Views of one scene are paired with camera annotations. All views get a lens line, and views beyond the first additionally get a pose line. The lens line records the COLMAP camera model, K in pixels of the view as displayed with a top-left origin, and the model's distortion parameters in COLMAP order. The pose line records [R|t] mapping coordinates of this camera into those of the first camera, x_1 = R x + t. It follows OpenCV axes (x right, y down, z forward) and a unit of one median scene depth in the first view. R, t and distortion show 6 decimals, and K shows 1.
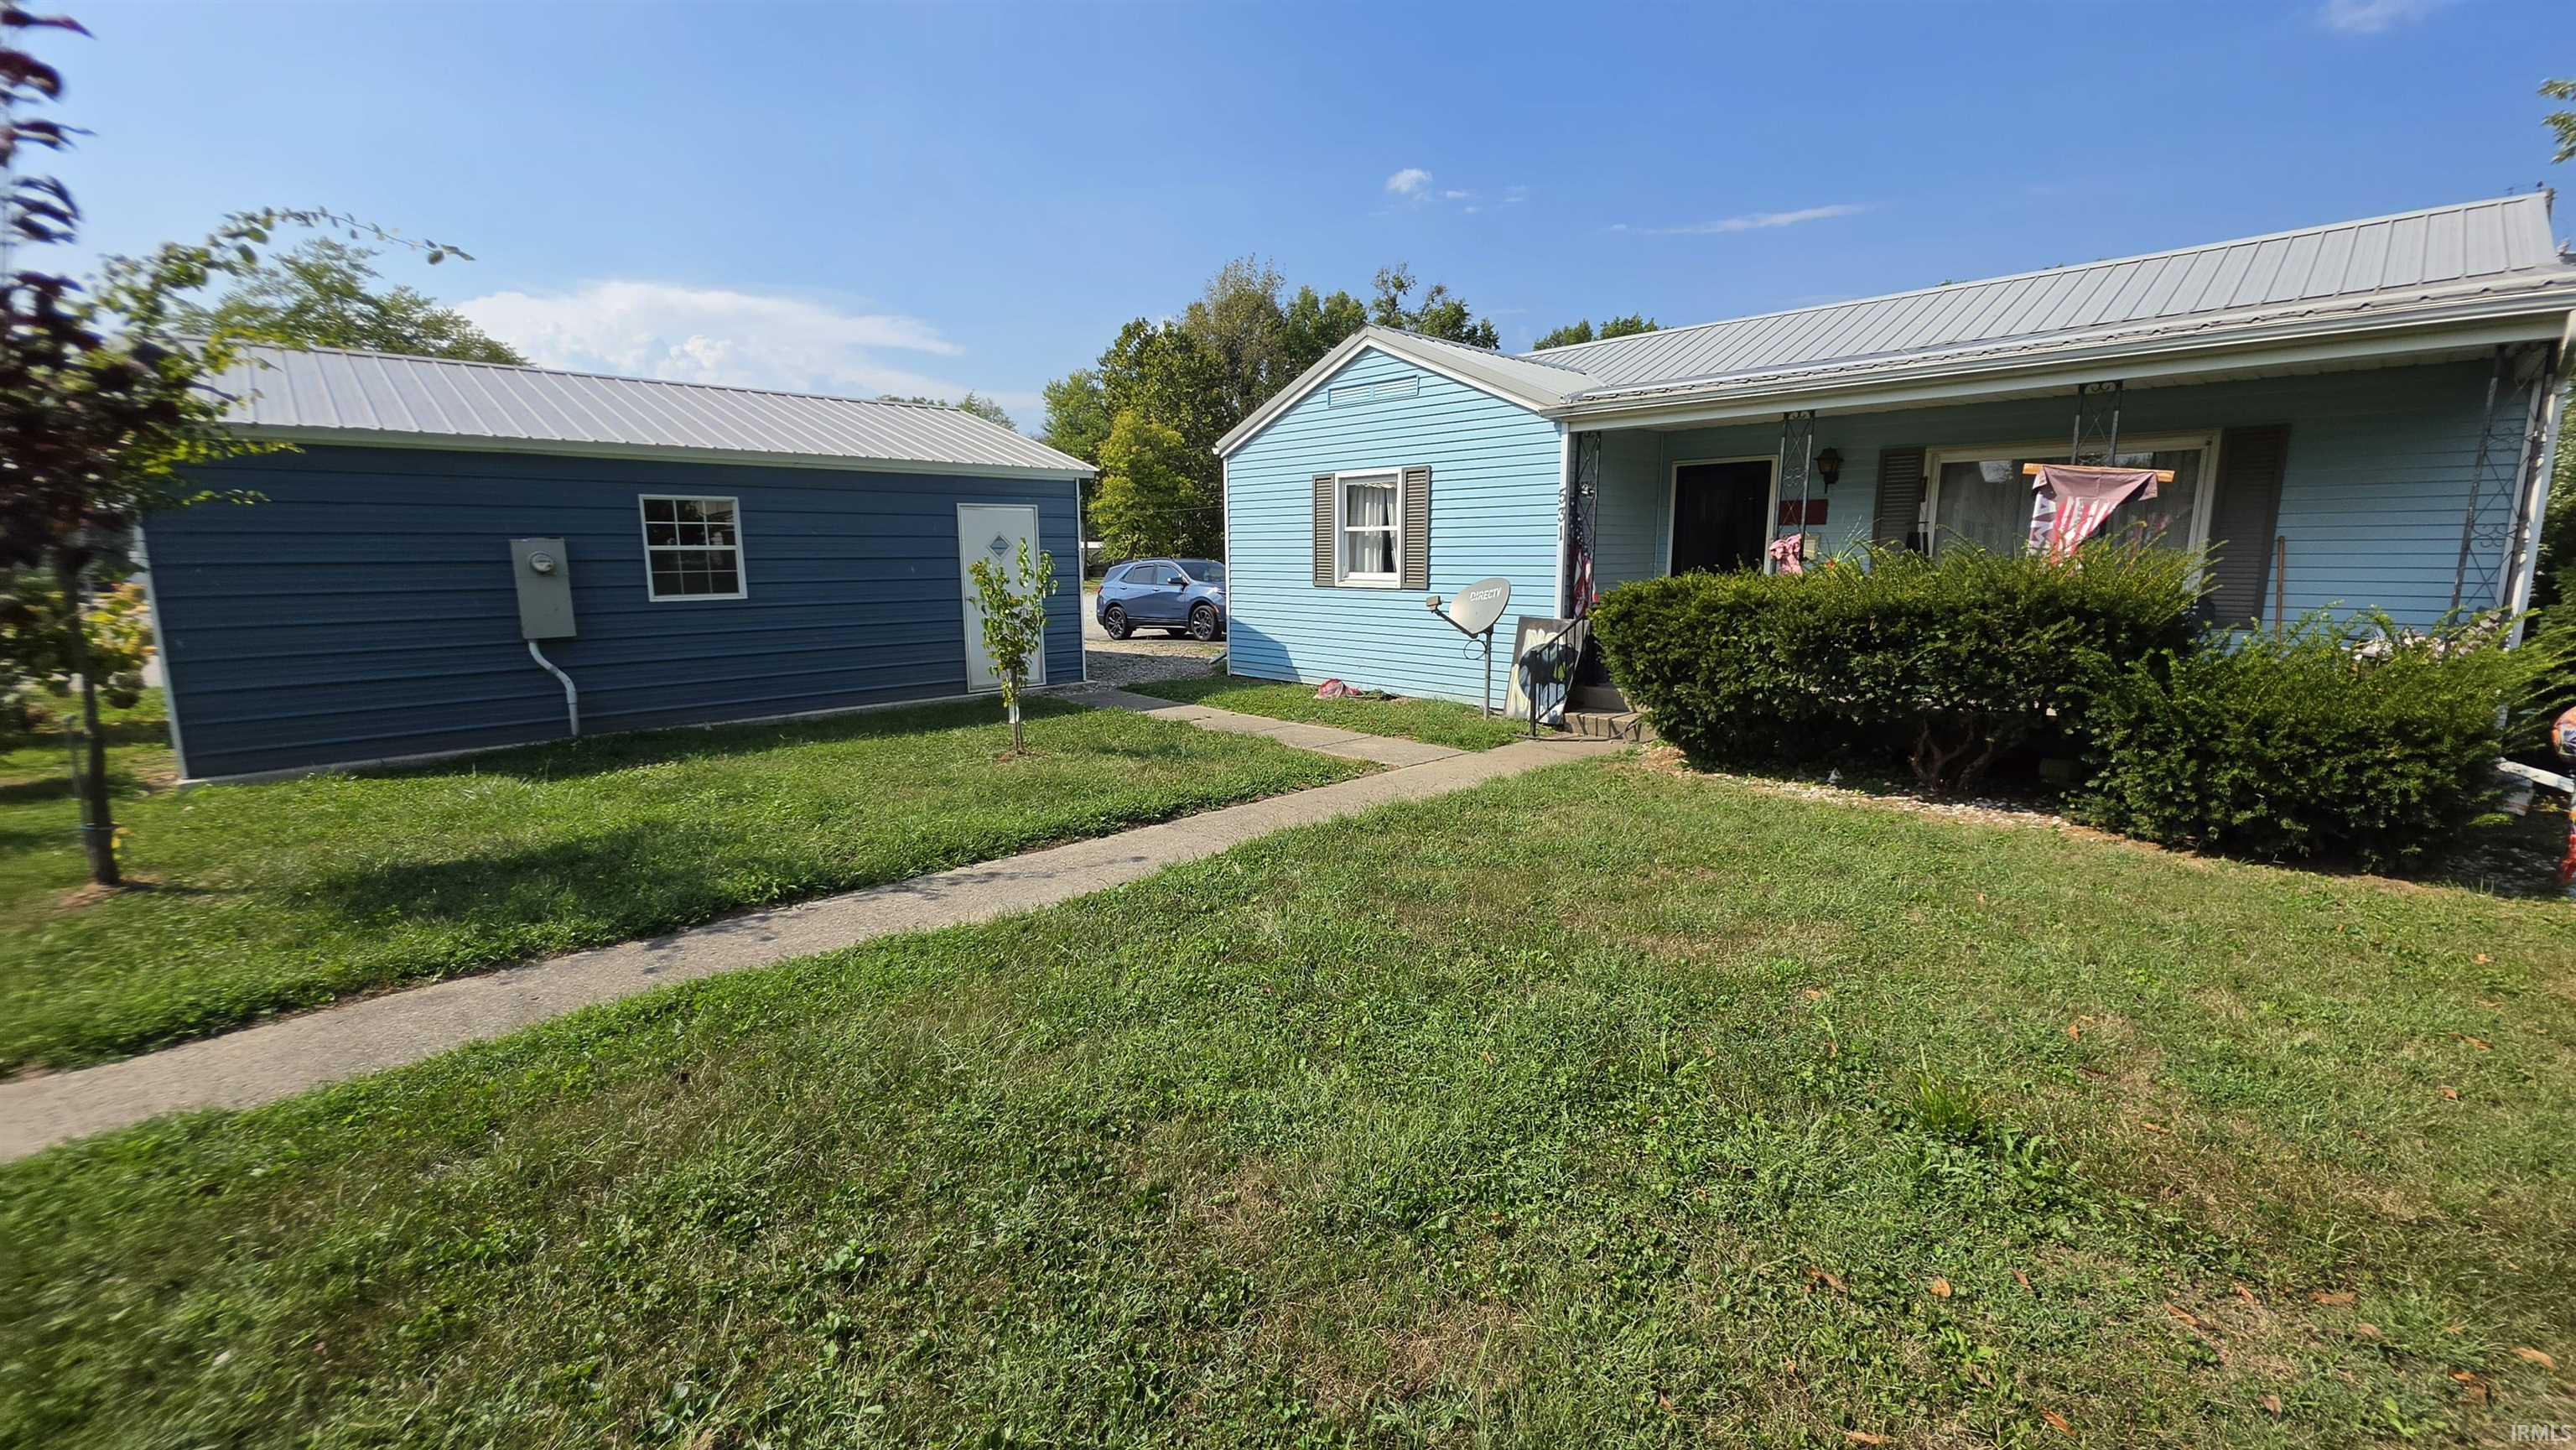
lens RADIAL K [[1034.0, 0, 1288.0], [0, 1034.0, 725.0], [0, 0, 1]] dist [0.000588, 0.000189]
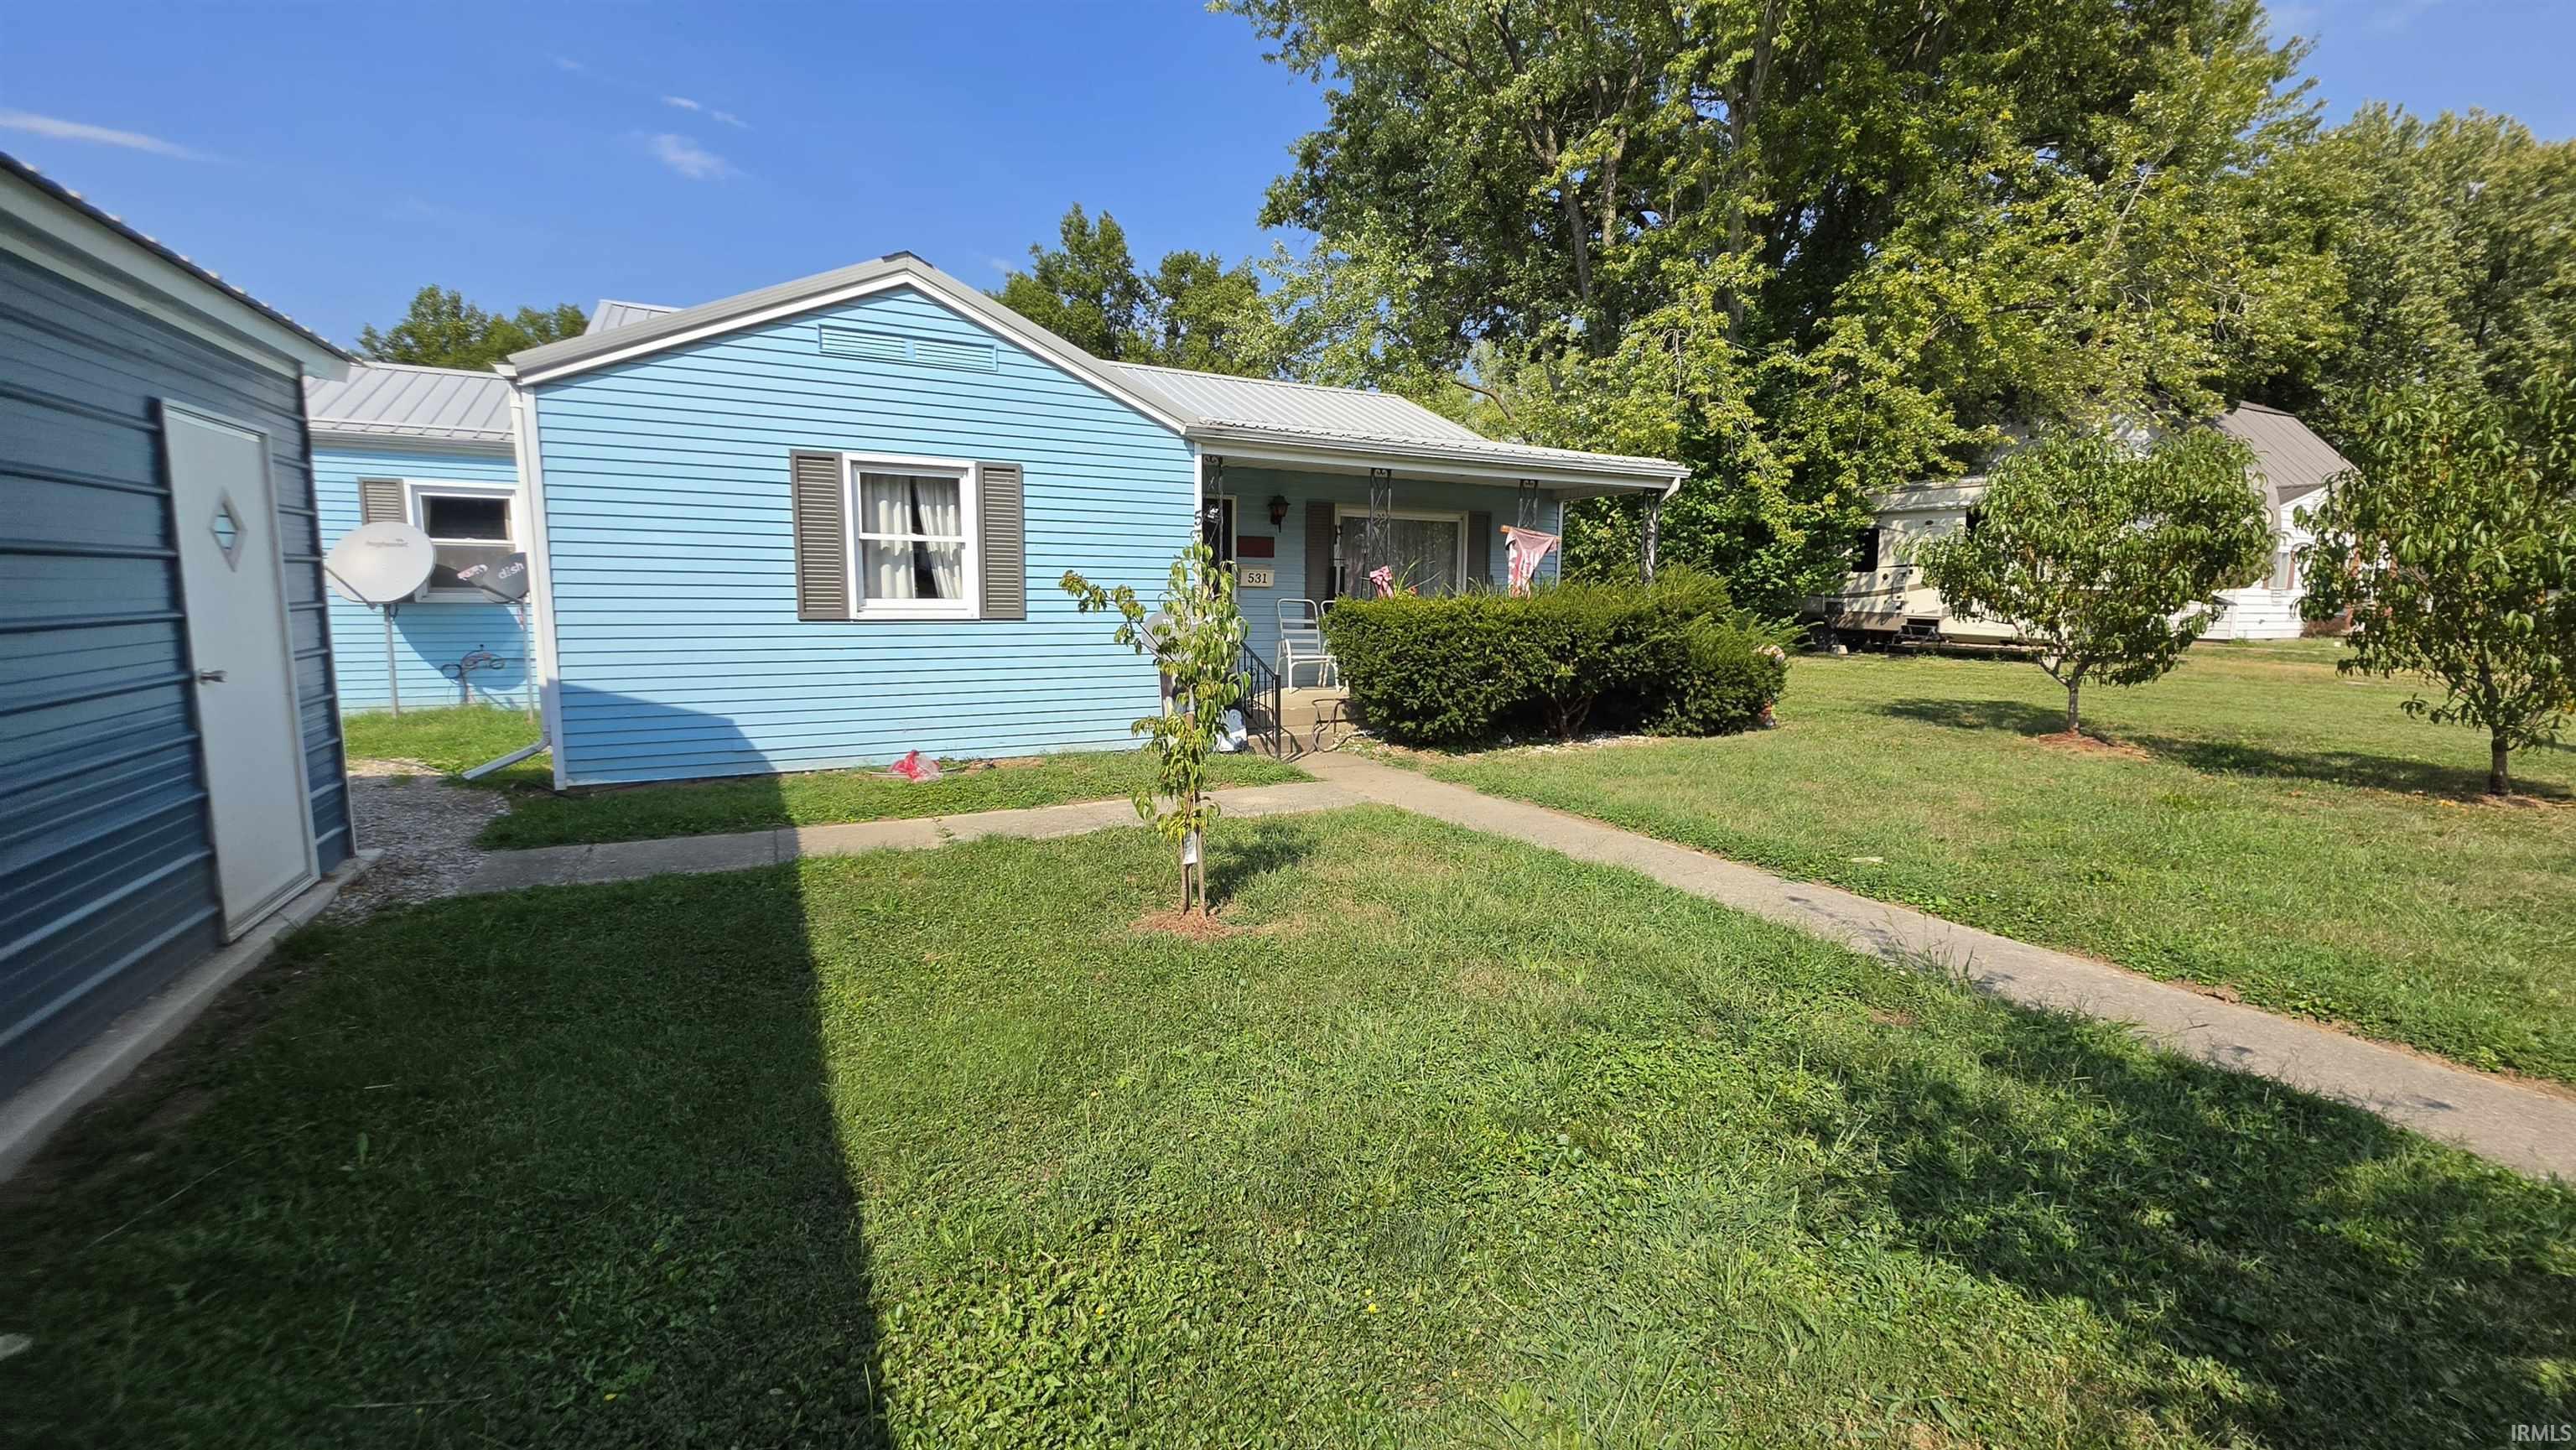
lens RADIAL K [[1034.0, 0, 1288.0], [0, 1034.0, 725.0], [0, 0, 1]] dist [0.000588, 0.000189]
pose [[0.257982, -0.119455, 0.958736, -0.571967], [0.146773, 0.985655, 0.083315, -0.085173], [-0.954936, 0.119223, 0.271814, 0.583894]]
